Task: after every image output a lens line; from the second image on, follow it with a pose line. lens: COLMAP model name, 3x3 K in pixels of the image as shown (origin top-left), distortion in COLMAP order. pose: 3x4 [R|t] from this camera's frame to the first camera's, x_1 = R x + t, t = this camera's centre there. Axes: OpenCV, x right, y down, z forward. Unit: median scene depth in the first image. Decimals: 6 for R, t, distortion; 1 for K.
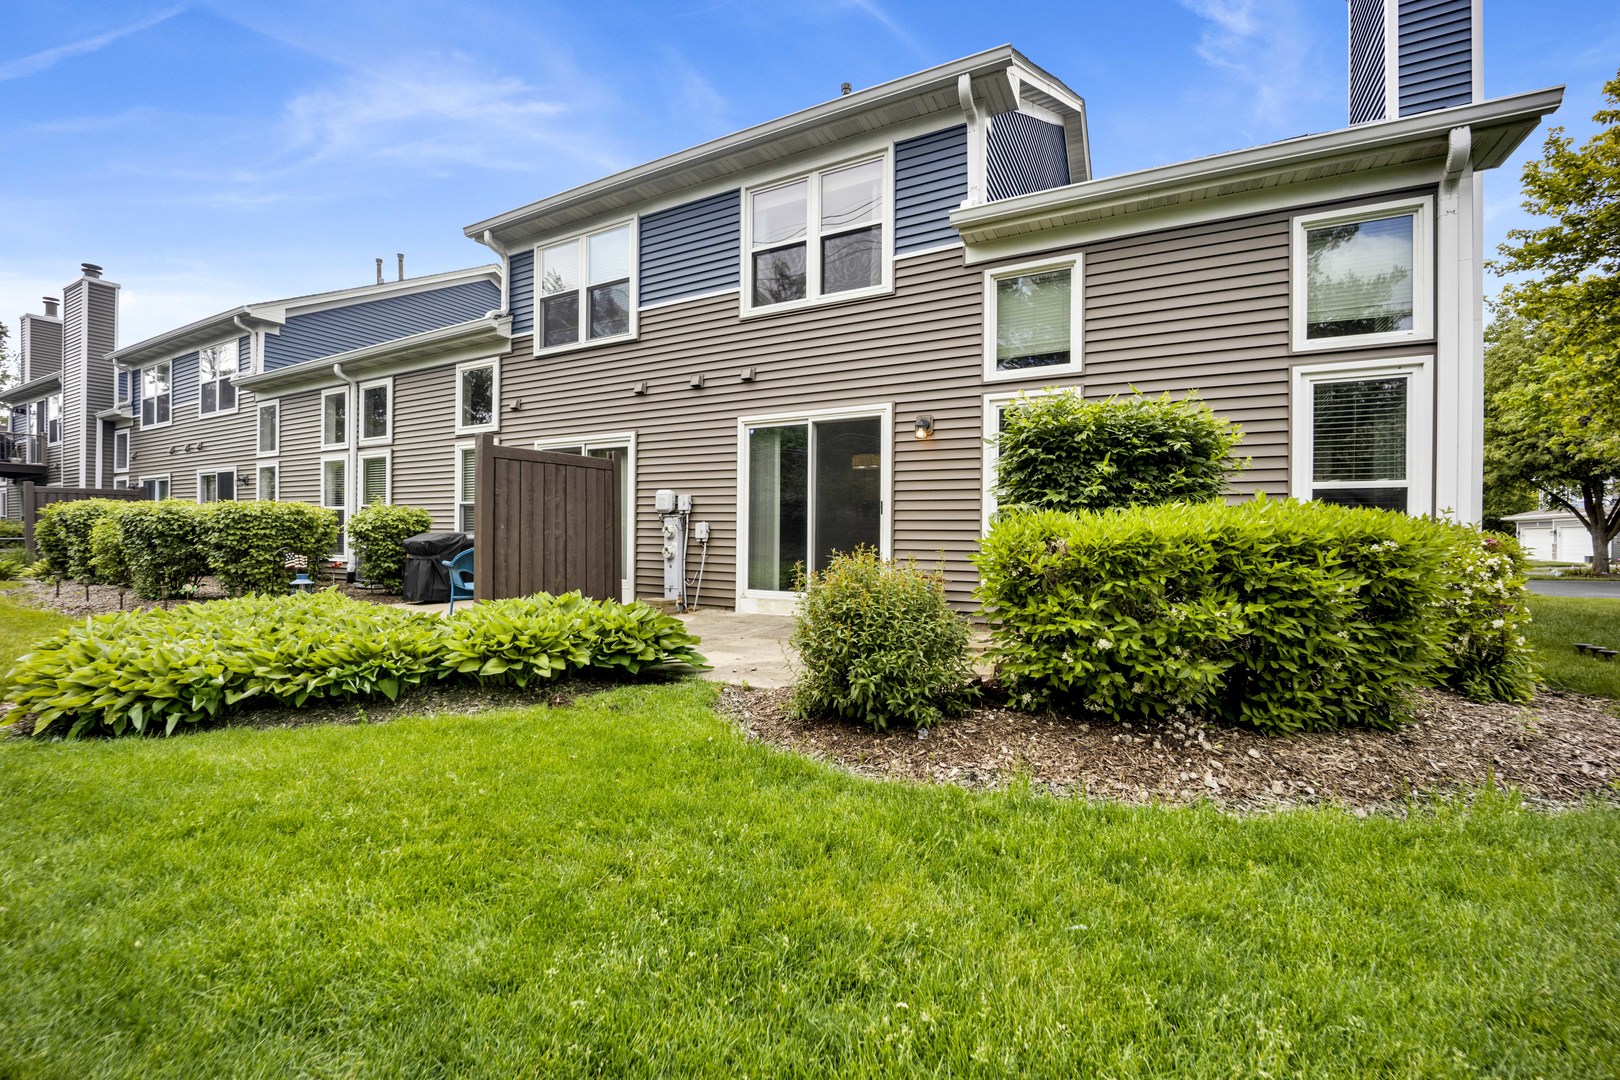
lens RADIAL K [[662.8, 0, 811.1], [0, 662.8, 541.1], [0, 0, 1]] dist [-0.023579, 0.000312]
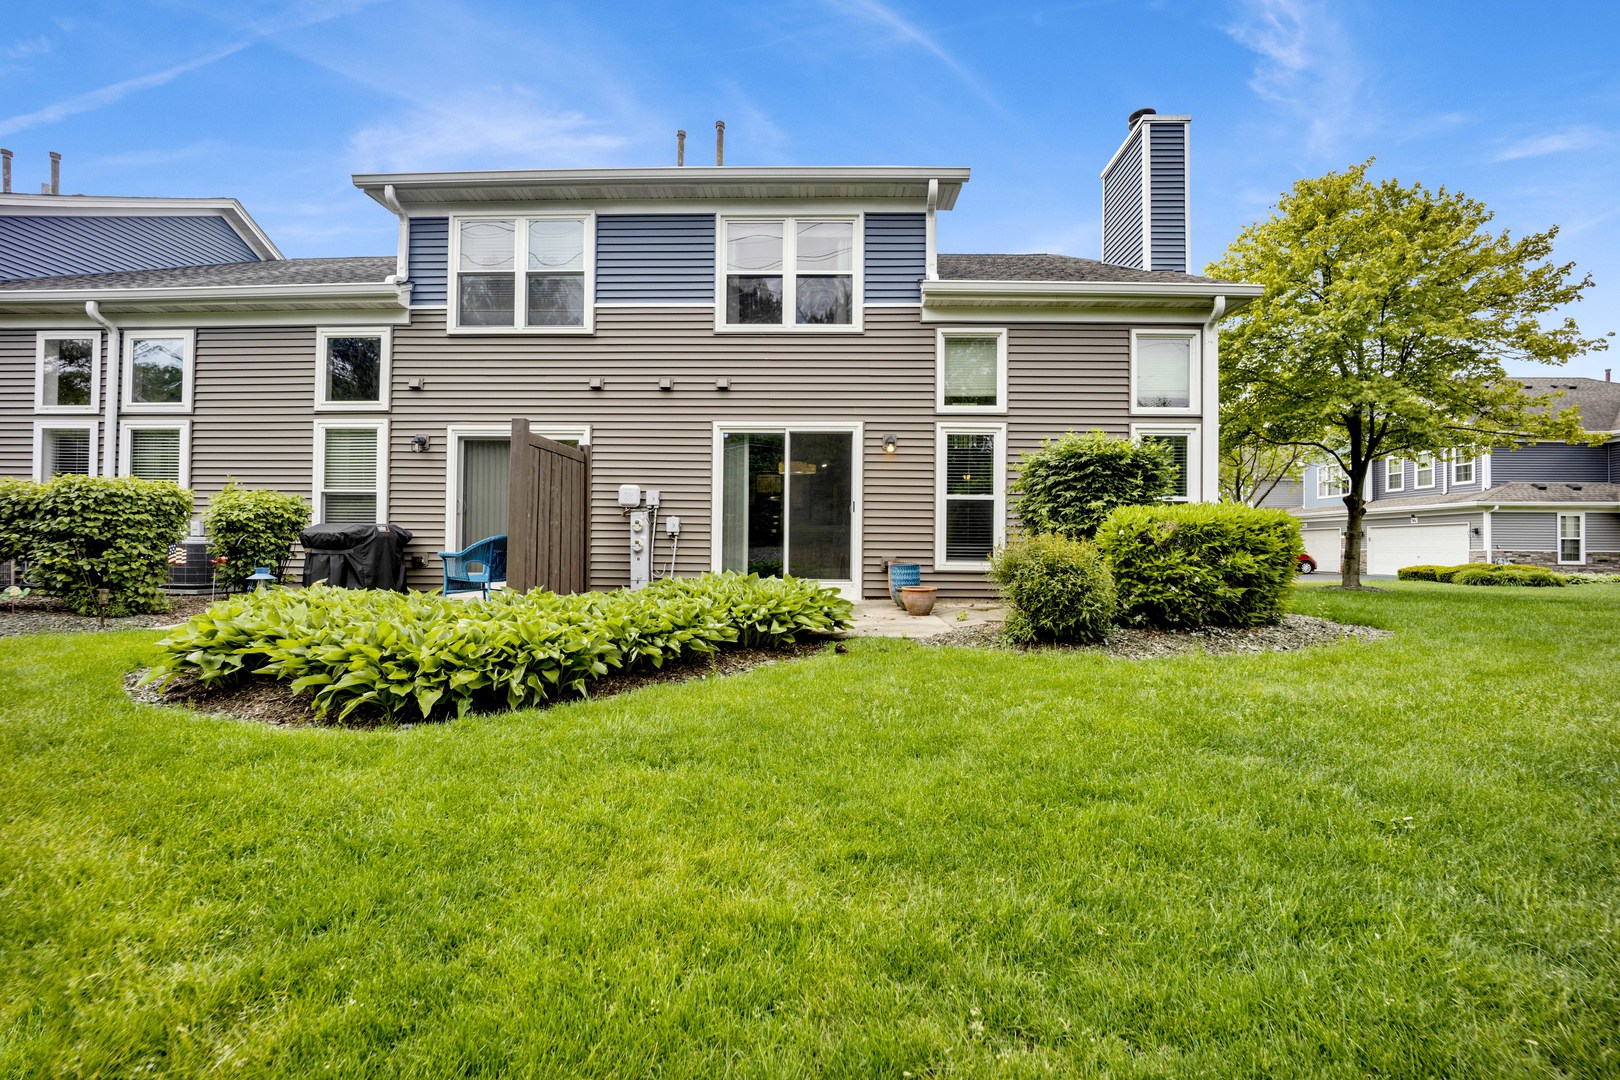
lens RADIAL K [[662.8, 0, 799.1], [0, 662.8, 539.2], [0, 0, 1]] dist [-0.023579, 0.000312]
pose [[0.892539, 0.005300, 0.450939, -0.477045], [0.002508, 0.999857, -0.016714, 0.026435], [-0.450963, 0.016049, 0.892398, -0.037161]]
